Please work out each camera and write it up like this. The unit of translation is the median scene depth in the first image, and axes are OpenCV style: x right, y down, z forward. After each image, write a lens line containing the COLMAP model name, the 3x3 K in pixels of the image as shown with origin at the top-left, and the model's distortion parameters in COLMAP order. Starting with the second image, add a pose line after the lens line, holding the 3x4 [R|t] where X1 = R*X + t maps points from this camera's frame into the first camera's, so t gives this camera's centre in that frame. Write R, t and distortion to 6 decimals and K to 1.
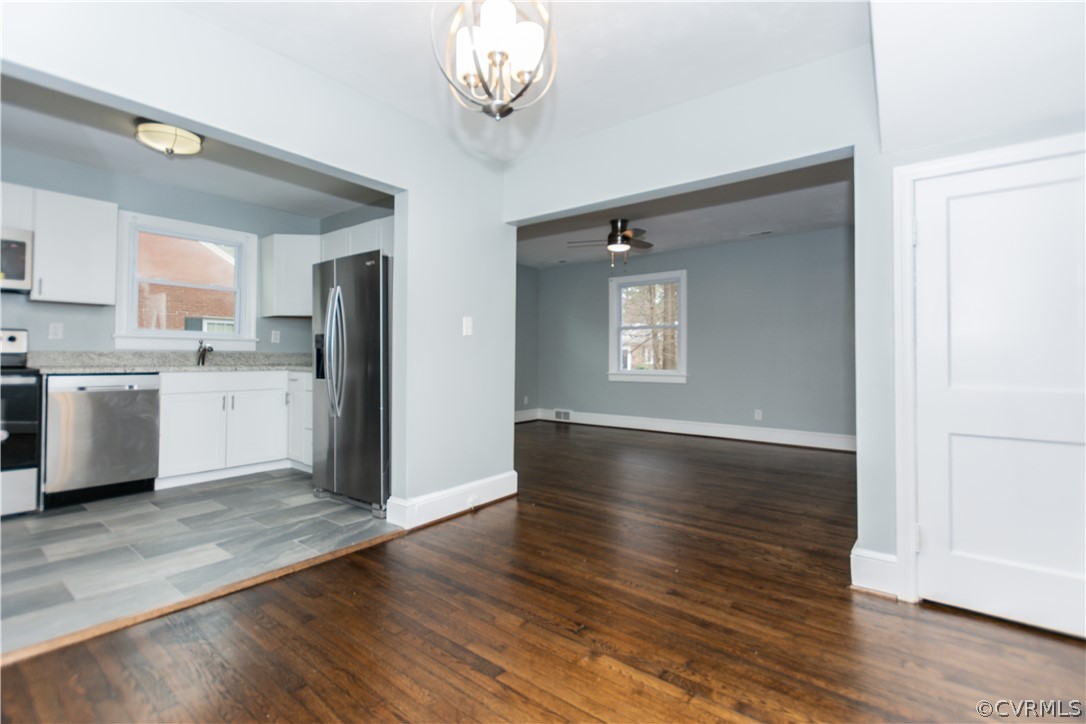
lens RADIAL K [[493.1, 0, 525.5], [0, 493.1, 346.6], [0, 0, 1]] dist [-0.000008, -0.001508]
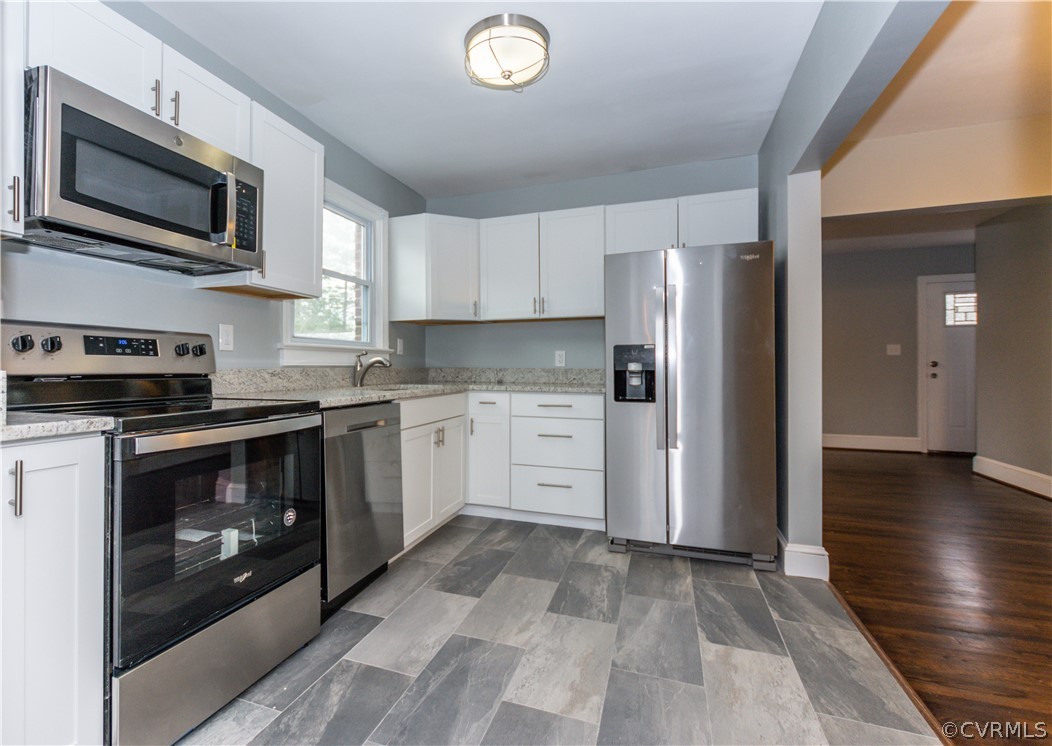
lens RADIAL K [[494.4, 0, 475.9], [0, 494.4, 361.0], [0, 0, 1]] dist [0.002509, 0.000882]
pose [[0.953942, -0.004858, 0.299951, -0.857717], [0.002353, 0.999959, 0.008713, -0.006318], [-0.299981, -0.007606, 0.953915, 0.315026]]
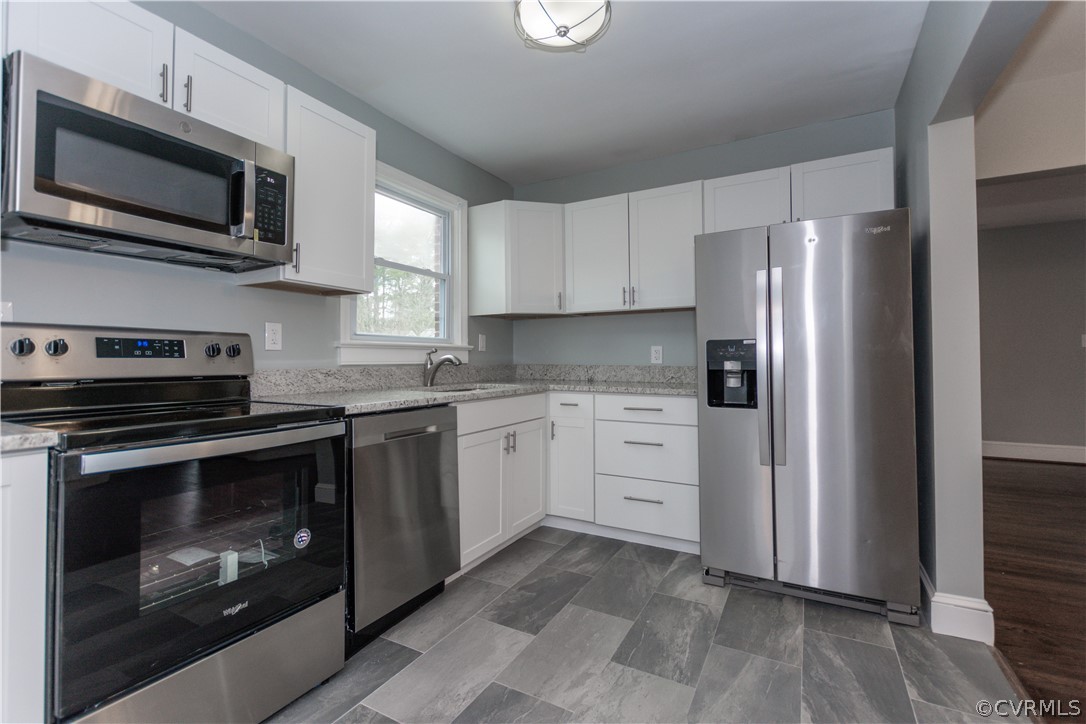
lens RADIAL K [[493.1, 0, 525.5], [0, 493.1, 346.6], [0, 0, 1]] dist [-0.000008, -0.001508]
pose [[0.988793, -0.006871, 0.149134, -0.757109], [0.007974, 0.999945, -0.006803, -0.012724], [-0.149079, 0.007916, 0.988794, 0.374503]]
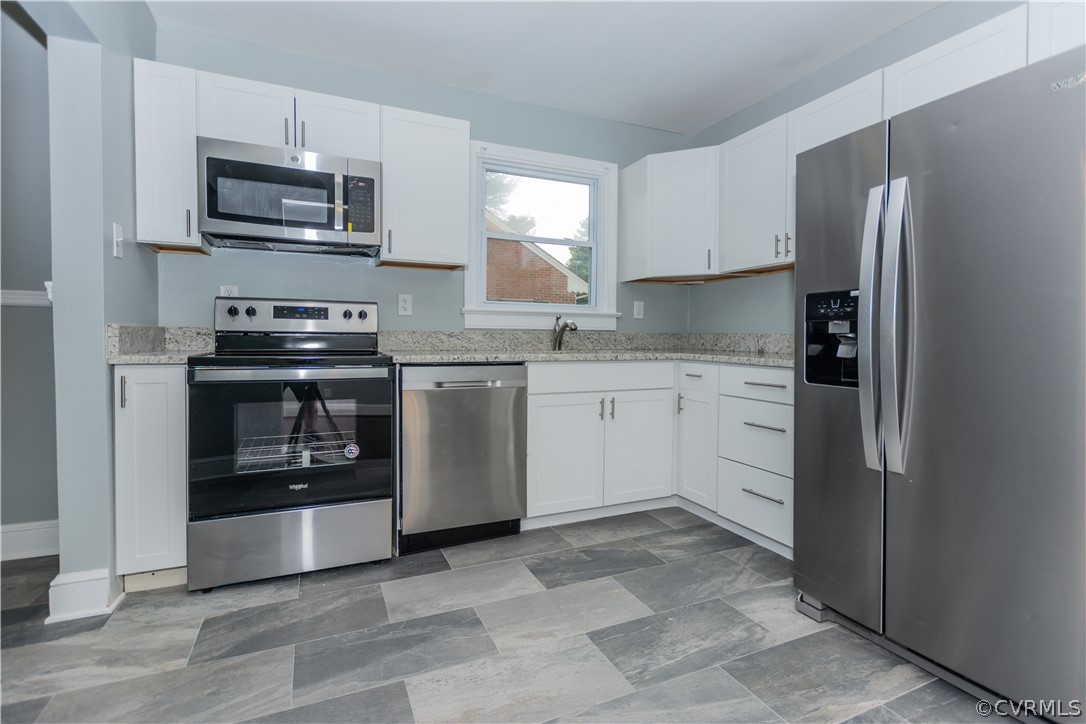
lens RADIAL K [[493.1, 0, 525.5], [0, 493.1, 346.6], [0, 0, 1]] dist [-0.000008, -0.001508]
pose [[0.880103, 0.008758, -0.474702, -0.432938], [0.008004, 0.999414, 0.033278, 0.010011], [0.474715, -0.033088, 0.879517, 0.421340]]
